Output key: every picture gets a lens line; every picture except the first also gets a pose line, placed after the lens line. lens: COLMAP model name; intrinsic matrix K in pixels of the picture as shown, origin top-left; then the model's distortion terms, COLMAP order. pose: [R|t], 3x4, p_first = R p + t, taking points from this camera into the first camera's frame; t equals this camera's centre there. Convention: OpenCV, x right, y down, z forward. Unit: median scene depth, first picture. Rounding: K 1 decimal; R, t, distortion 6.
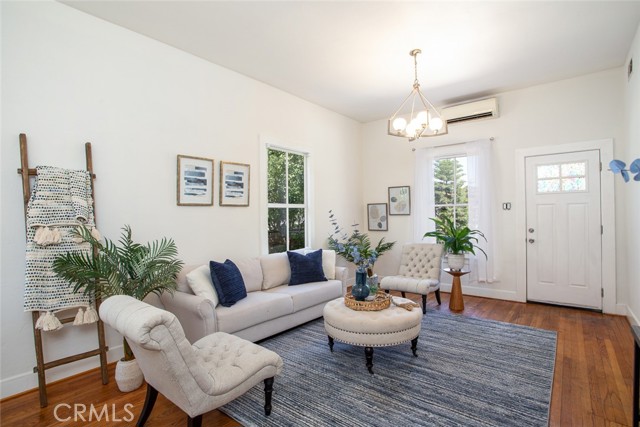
lens RADIAL K [[309.9, 0, 323.1], [0, 309.9, 216.2], [0, 0, 1]] dist [-0.053917, 0.004089]
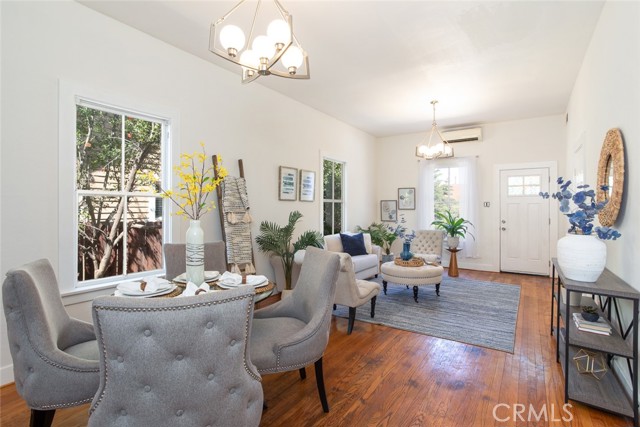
lens RADIAL K [[309.9, 0, 320.4], [0, 309.9, 208.0], [0, 0, 1]] dist [-0.053917, 0.004089]
pose [[0.996726, 0.016119, 0.079227, -0.321783], [-0.015578, 0.999851, -0.007440, 0.008140], [-0.079335, 0.006181, 0.996829, -0.406207]]
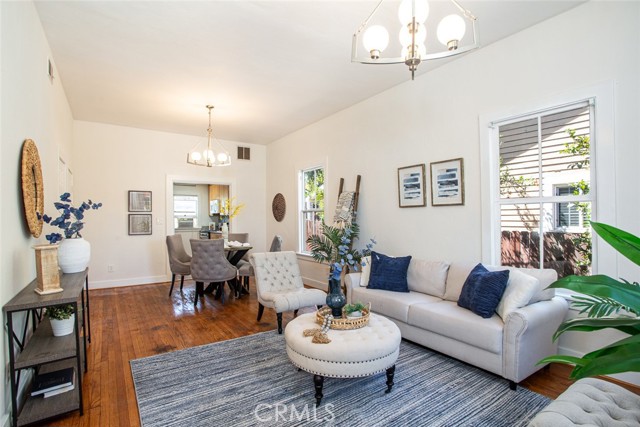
lens RADIAL K [[309.9, 0, 323.0], [0, 309.9, 217.6], [0, 0, 1]] dist [-0.053917, 0.004089]
pose [[-0.264195, 0.014697, -0.964357, 0.701013], [0.003523, 0.999892, 0.014273, -0.010284], [0.964463, 0.000373, -0.264219, 0.839451]]
